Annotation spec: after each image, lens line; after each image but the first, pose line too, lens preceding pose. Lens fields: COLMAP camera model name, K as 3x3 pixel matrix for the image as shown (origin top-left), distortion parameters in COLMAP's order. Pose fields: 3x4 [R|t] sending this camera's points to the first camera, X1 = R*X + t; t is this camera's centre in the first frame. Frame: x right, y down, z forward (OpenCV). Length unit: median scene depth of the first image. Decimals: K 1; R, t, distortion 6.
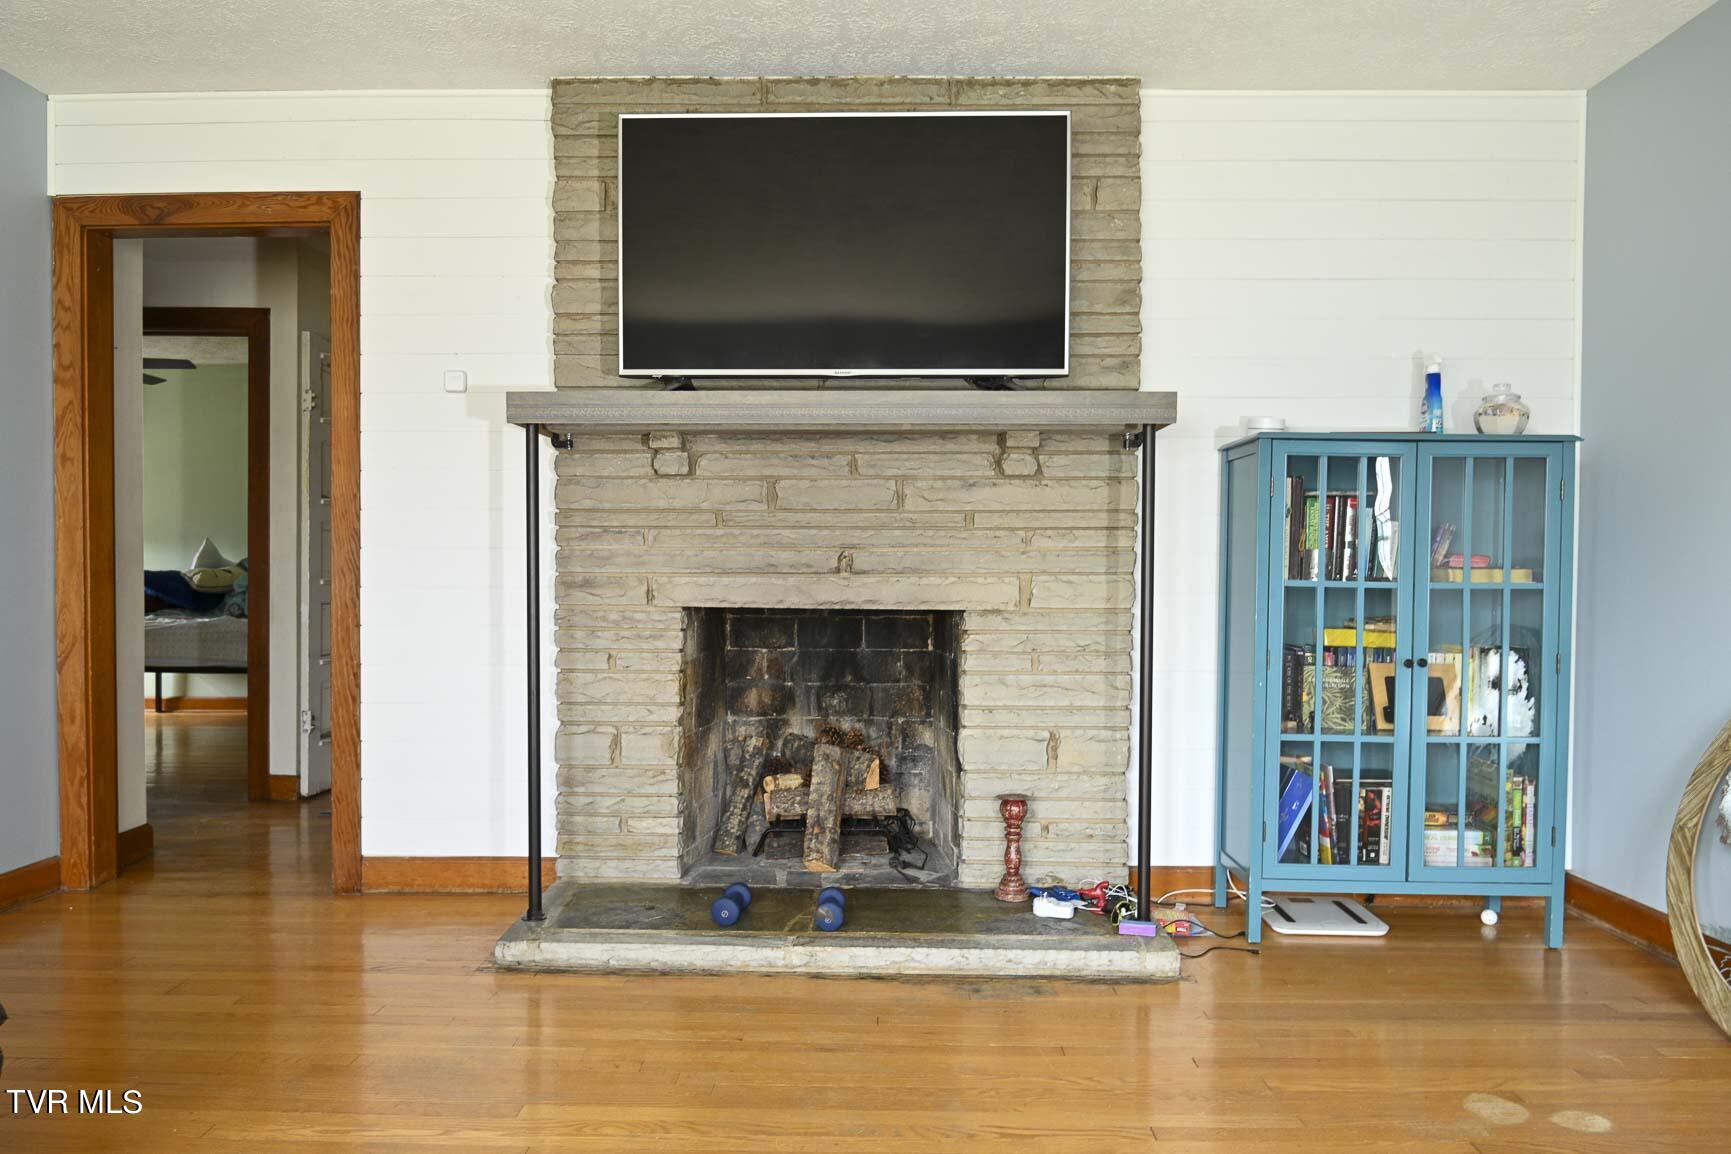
lens RADIAL K [[1126.9, 0, 865.5], [0, 1126.9, 577.0], [0, 0, 1]] dist [0.004720, -0.034503]
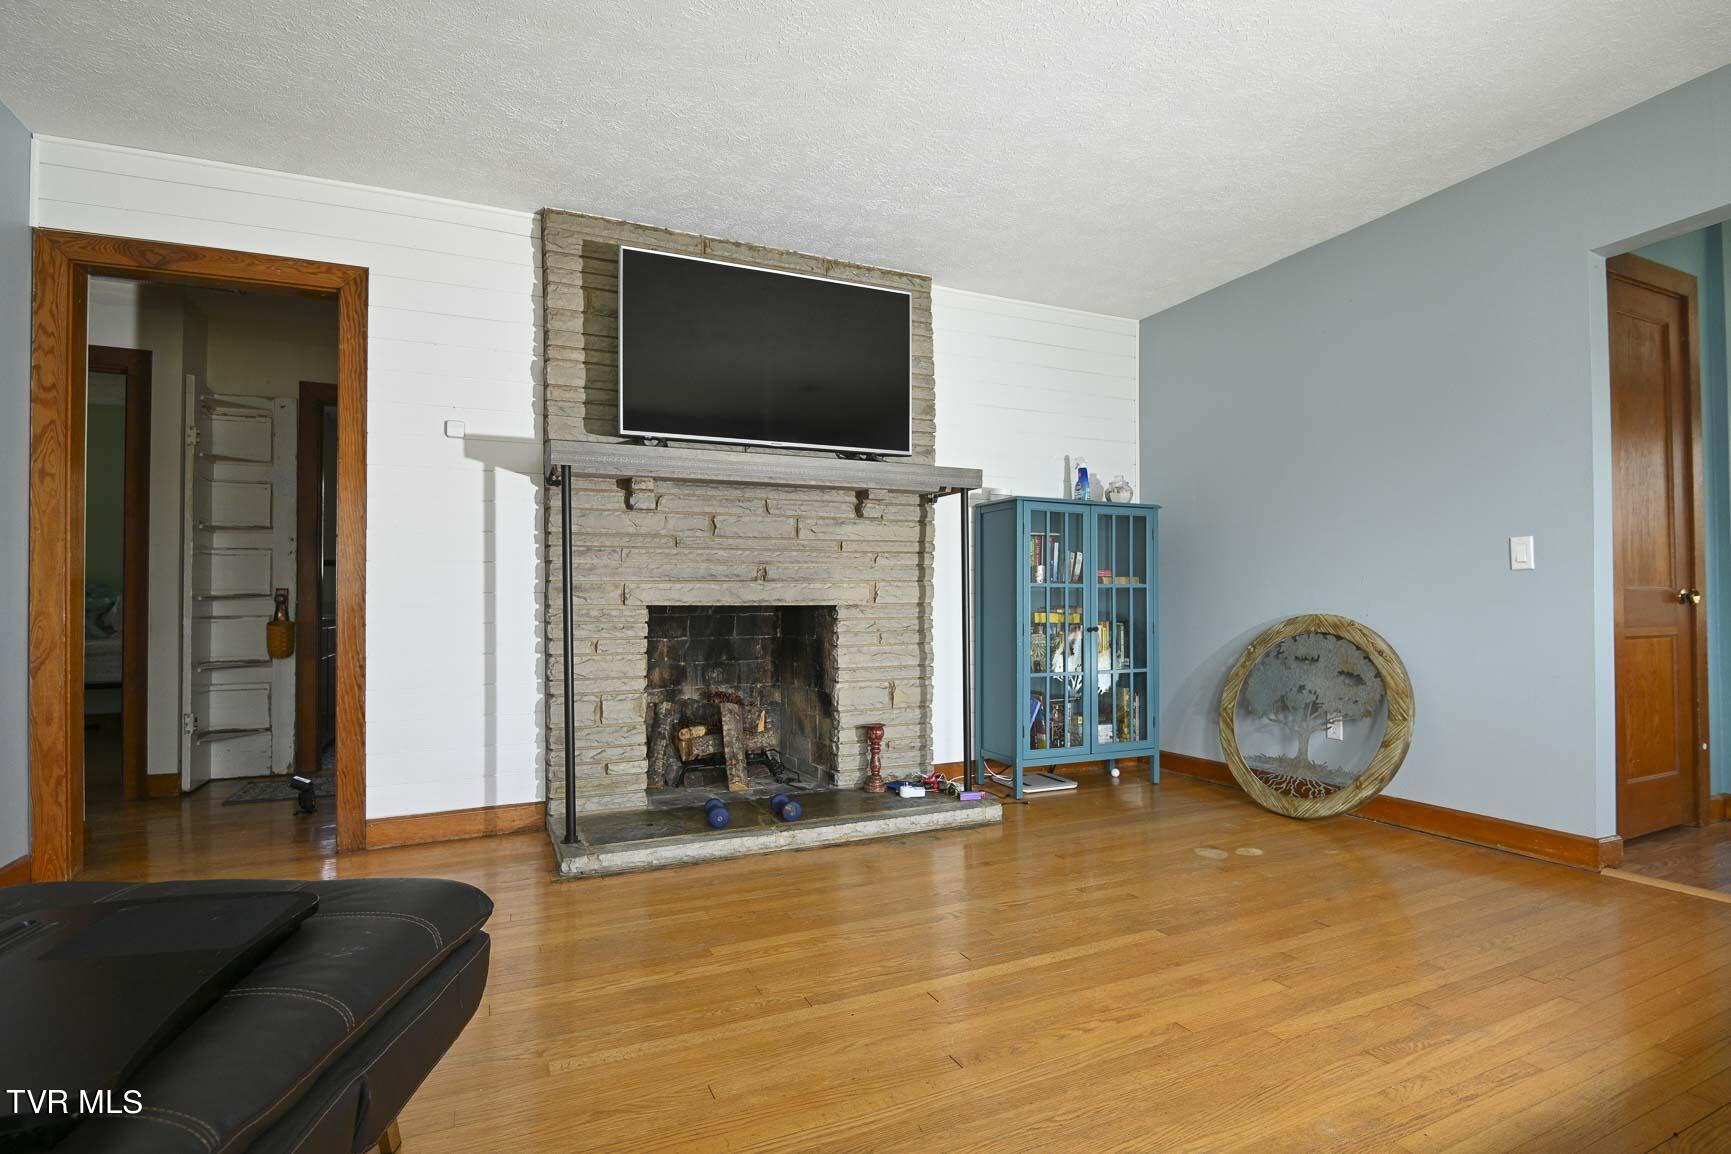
lens RADIAL K [[810.6, 0, 865.5], [0, 810.6, 577.0], [0, 0, 1]] dist [-0.004955, -0.012430]
pose [[0.905163, 0.000913, 0.425064, -0.341375], [0.013101, 0.999463, -0.030046, 0.024926], [-0.424863, 0.032765, 0.904665, -0.005789]]
